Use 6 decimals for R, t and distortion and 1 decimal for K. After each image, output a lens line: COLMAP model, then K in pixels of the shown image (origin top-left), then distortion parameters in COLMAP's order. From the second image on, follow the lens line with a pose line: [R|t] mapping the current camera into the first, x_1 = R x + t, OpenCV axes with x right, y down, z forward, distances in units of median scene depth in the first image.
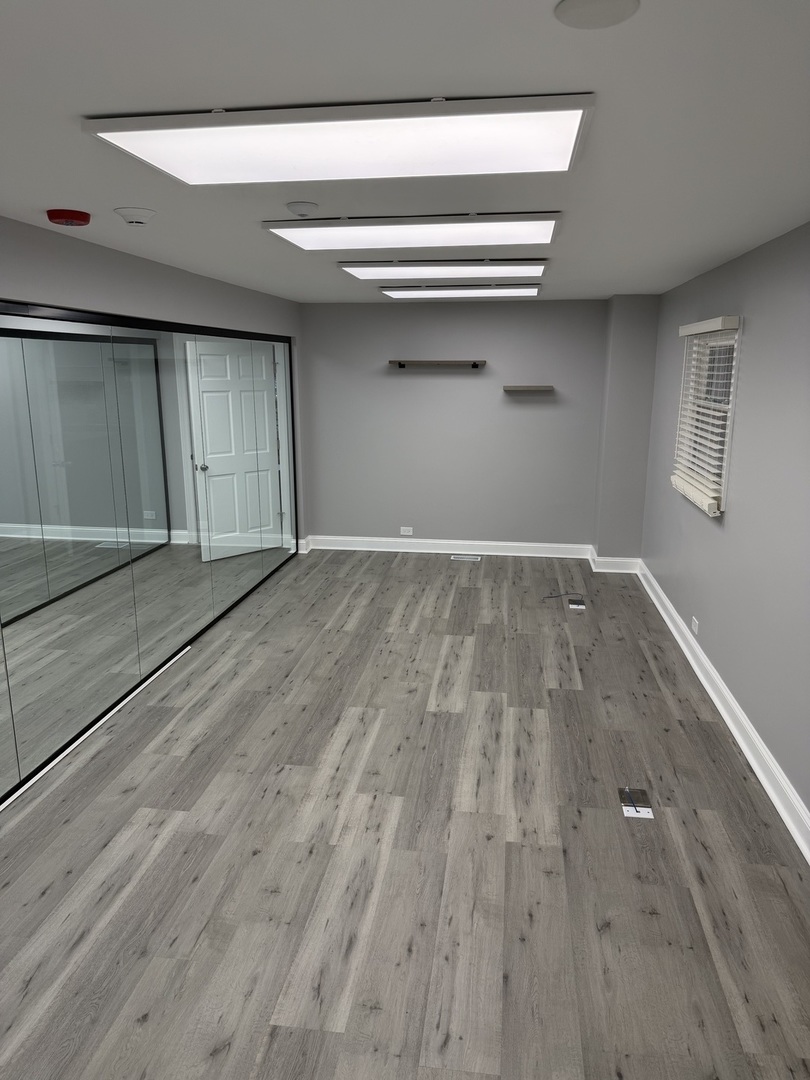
lens RADIAL K [[753.6, 0, 405.0], [0, 753.6, 540.0], [0, 0, 1]] dist [0.138210, -0.218505]
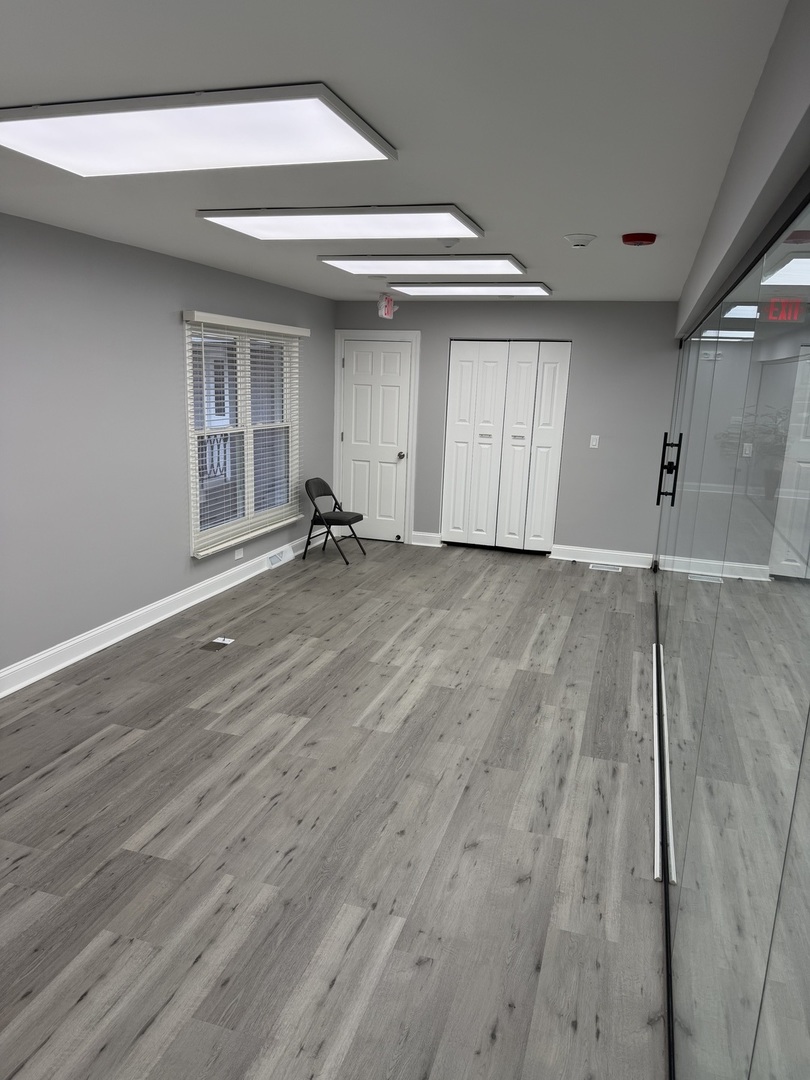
lens RADIAL K [[757.4, 0, 402.0], [0, 757.4, 540.4], [0, 0, 1]] dist [0.159965, -0.230172]
pose [[-0.985362, -0.071428, 0.154788, -0.183639], [0.000567, 0.906610, 0.421970, -0.319794], [-0.170473, 0.415881, -0.893298, 1.497298]]
